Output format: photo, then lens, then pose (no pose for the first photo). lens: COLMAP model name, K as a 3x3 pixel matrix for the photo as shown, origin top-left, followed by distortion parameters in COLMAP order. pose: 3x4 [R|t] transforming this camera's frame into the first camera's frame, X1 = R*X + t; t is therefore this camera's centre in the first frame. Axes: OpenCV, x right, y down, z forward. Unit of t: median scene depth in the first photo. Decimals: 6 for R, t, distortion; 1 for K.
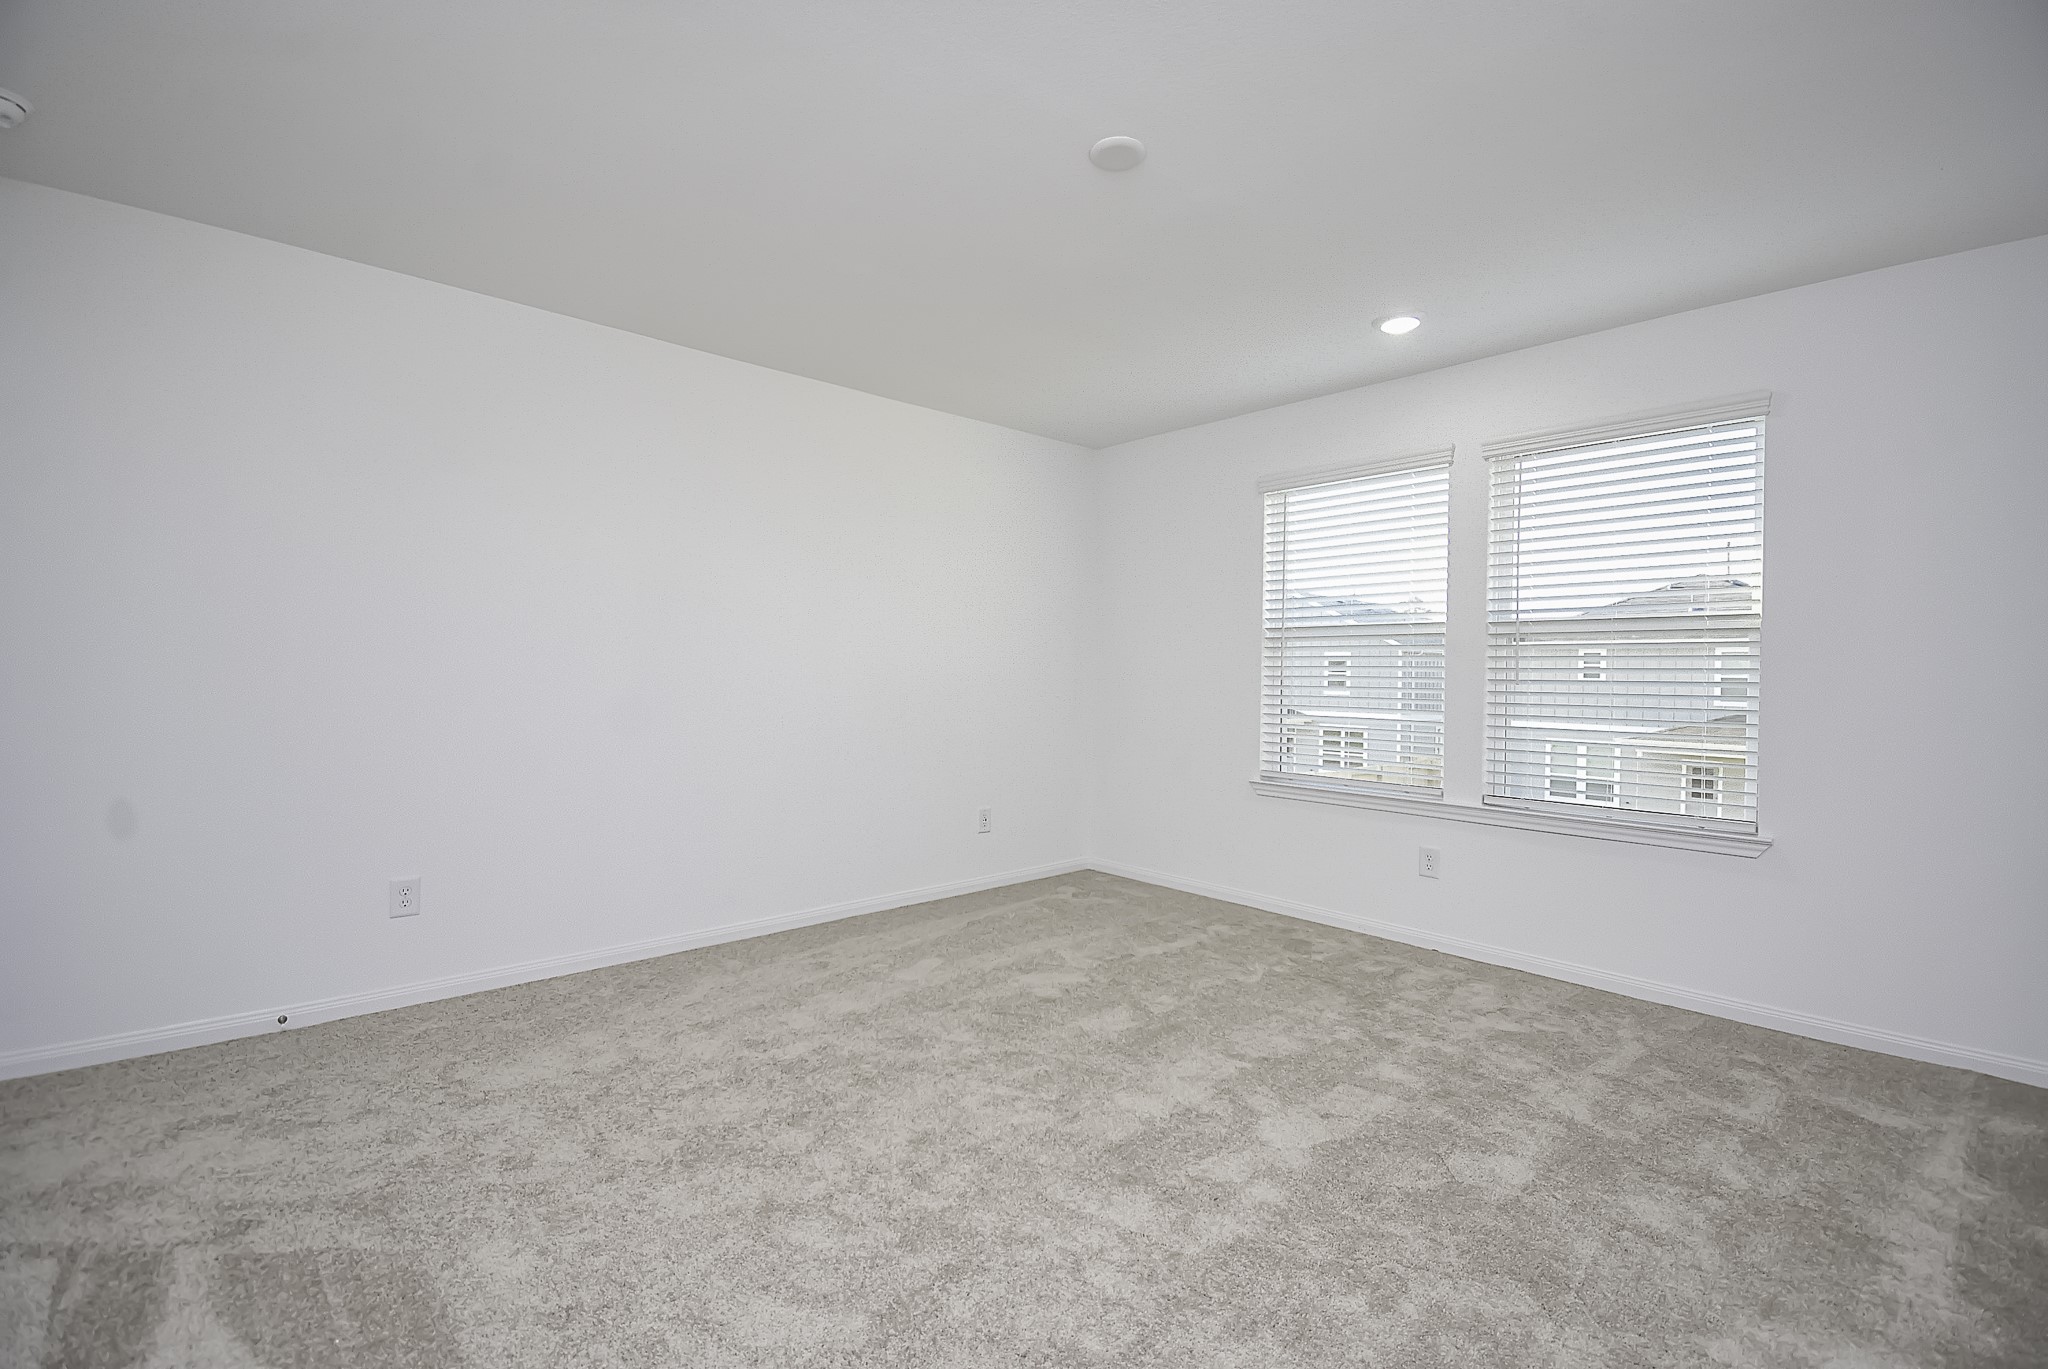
lens RADIAL K [[910.8, 0, 1024.6], [0, 910.8, 678.3], [0, 0, 1]] dist [0.002948, -0.006459]
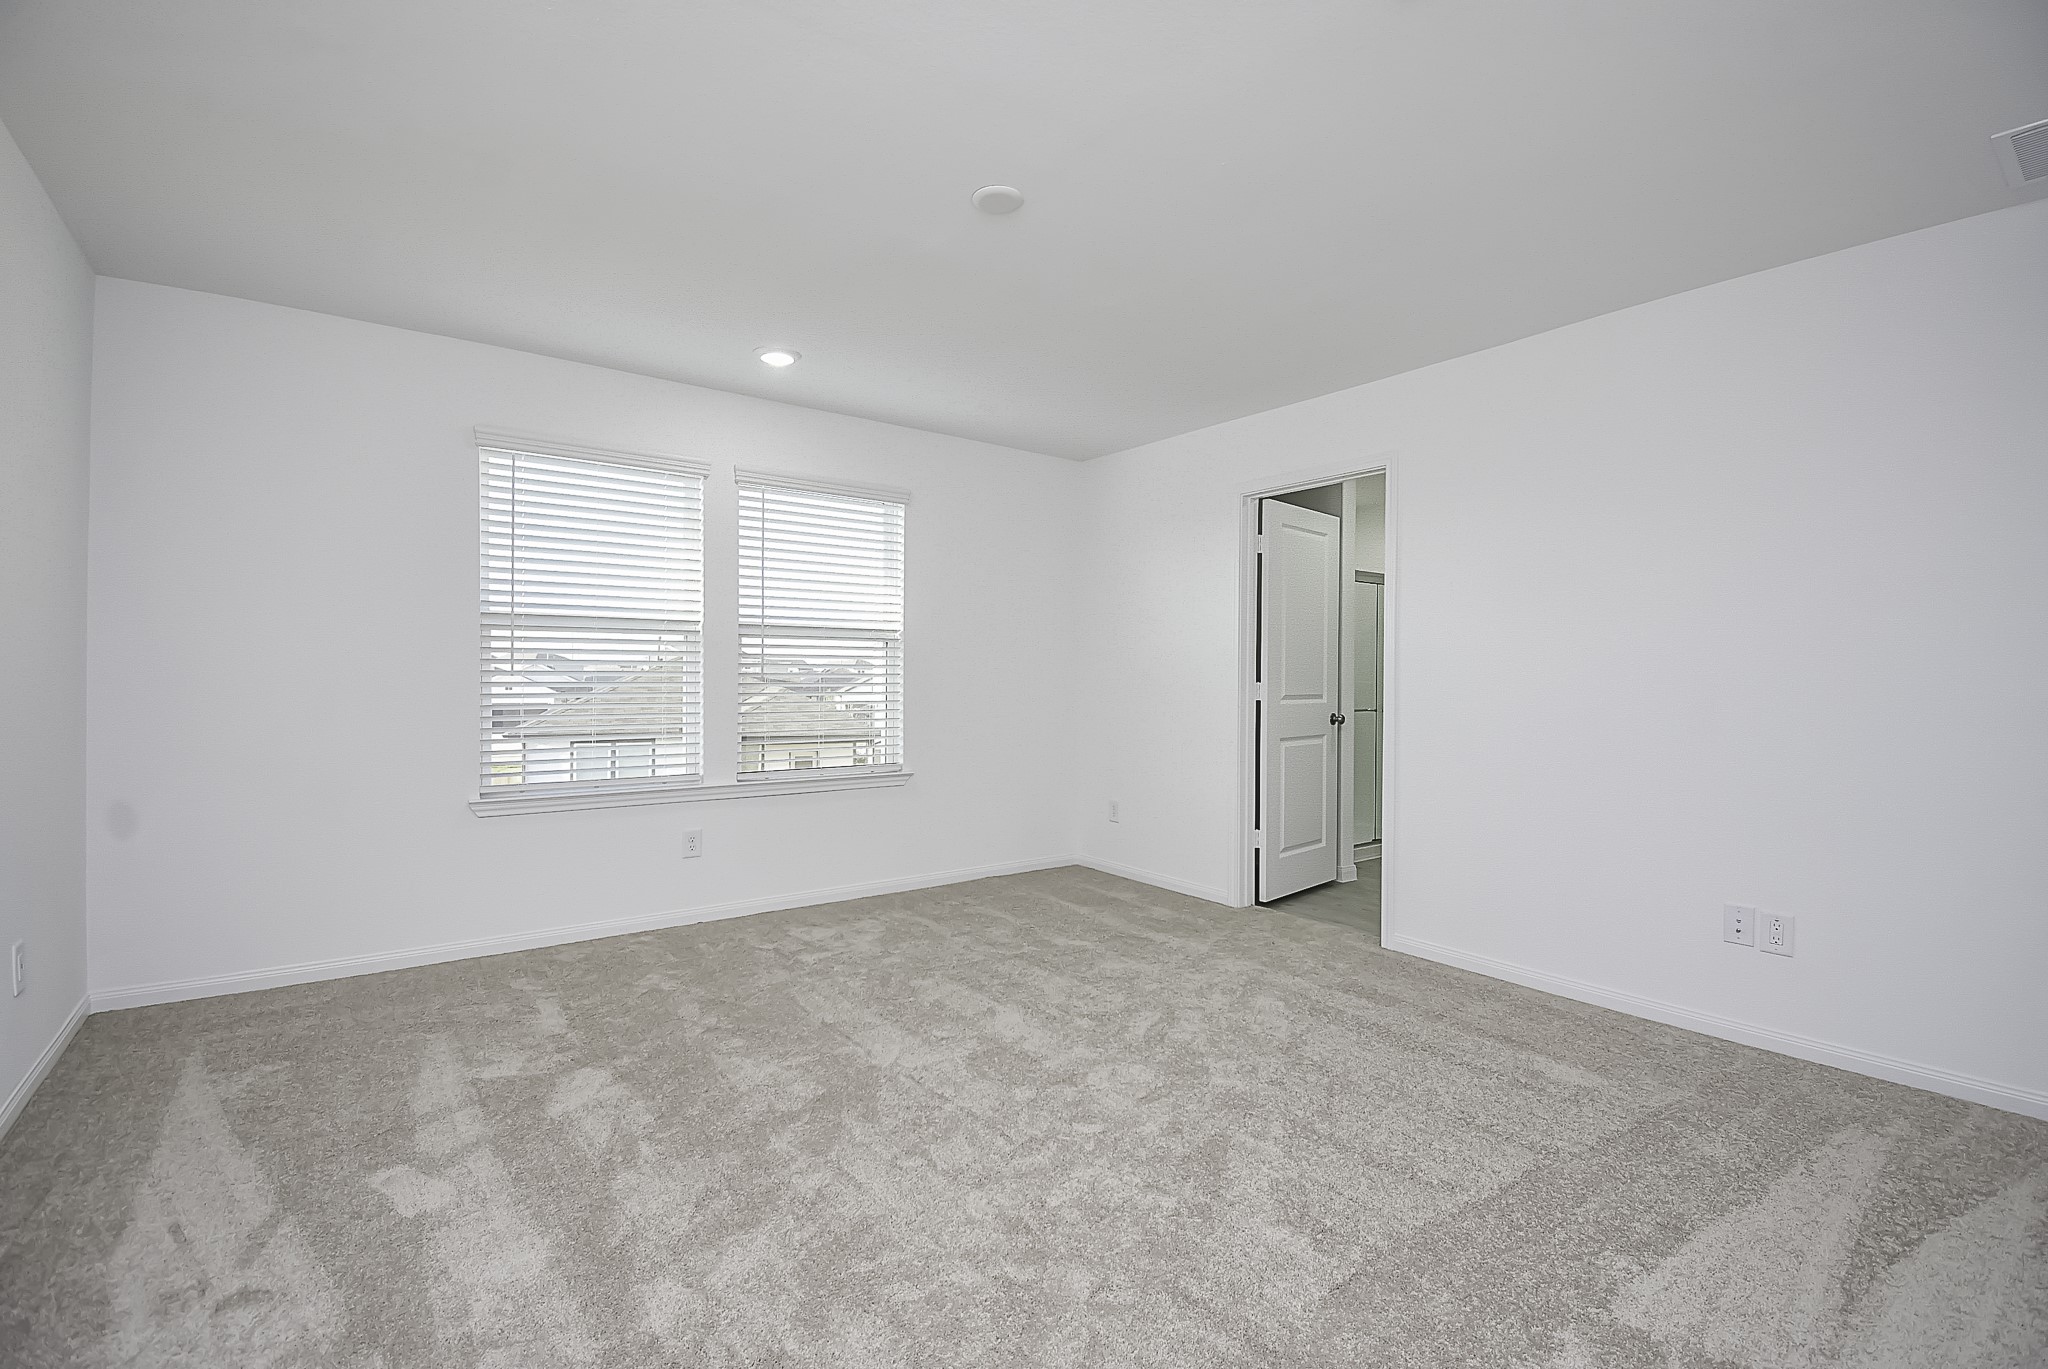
lens RADIAL K [[910.8, 0, 1024.8], [0, 910.8, 680.2], [0, 0, 1]] dist [0.002948, -0.006459]
pose [[0.083998, -0.020166, 0.996262, -0.649864], [0.001861, 0.999797, 0.020081, -0.013572], [-0.996464, 0.000167, 0.084018, 0.569957]]
